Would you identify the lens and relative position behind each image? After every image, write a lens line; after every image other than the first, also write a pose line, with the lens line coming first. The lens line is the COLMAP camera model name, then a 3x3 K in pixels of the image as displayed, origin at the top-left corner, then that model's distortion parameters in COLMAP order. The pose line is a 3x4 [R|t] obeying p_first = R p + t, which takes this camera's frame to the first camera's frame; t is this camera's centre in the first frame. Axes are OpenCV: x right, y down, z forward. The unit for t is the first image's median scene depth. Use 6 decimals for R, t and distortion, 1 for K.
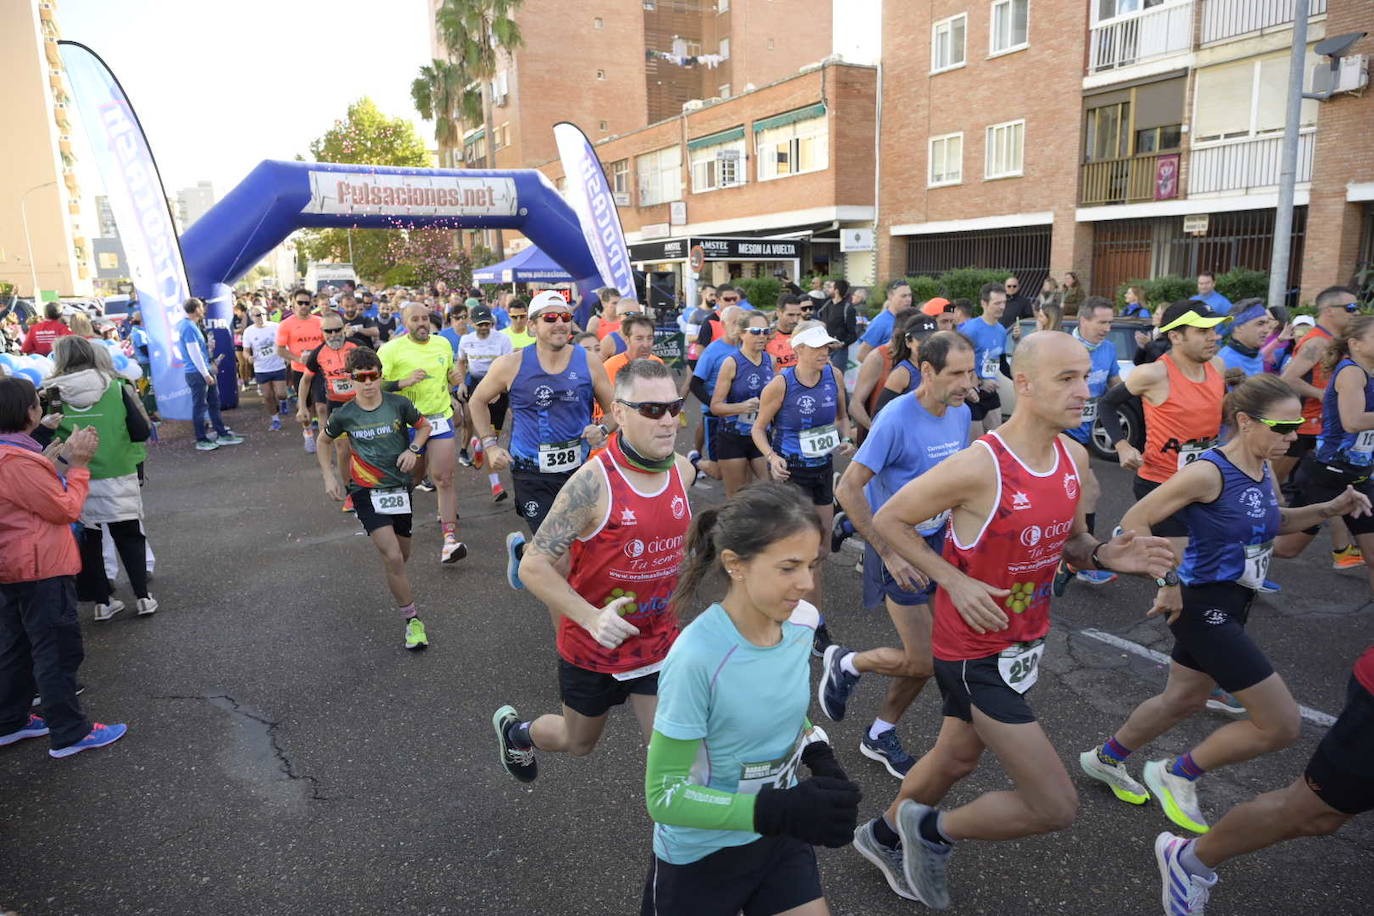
lens RADIAL K [[890.8, 0, 694.7], [0, 890.8, 442.4], [0, 0, 1]] dist [-0.003402, -0.005834]
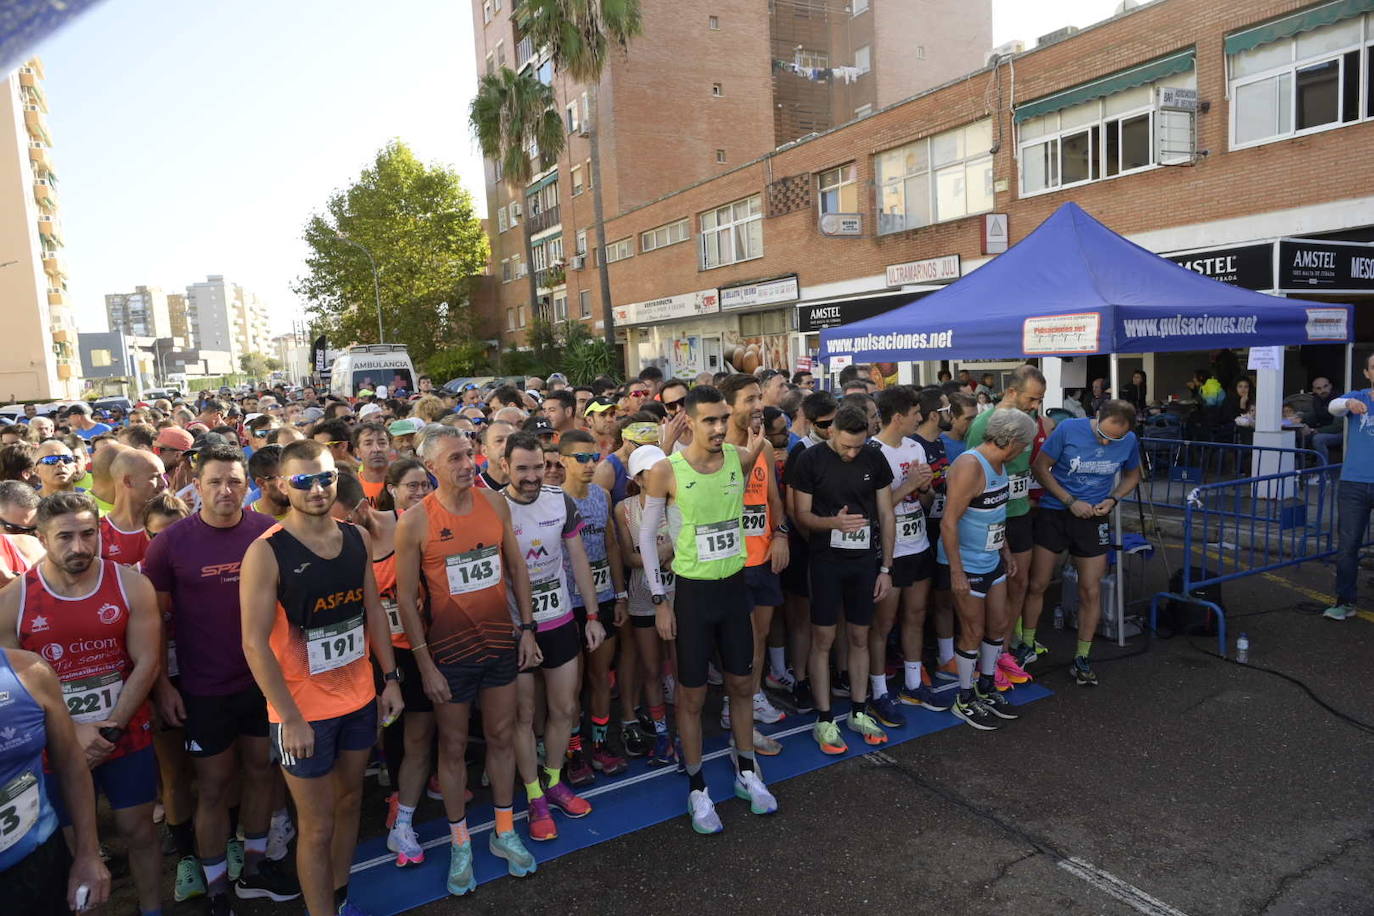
lens RADIAL K [[890.4, 0, 680.2], [0, 890.4, 443.8], [0, 0, 1]] dist [-0.004435, -0.001530]
pose [[0.999309, -0.031021, -0.020473, -0.276170], [0.029131, 0.995790, -0.086912, -0.106295], [0.023083, 0.086256, 0.996006, 0.581818]]
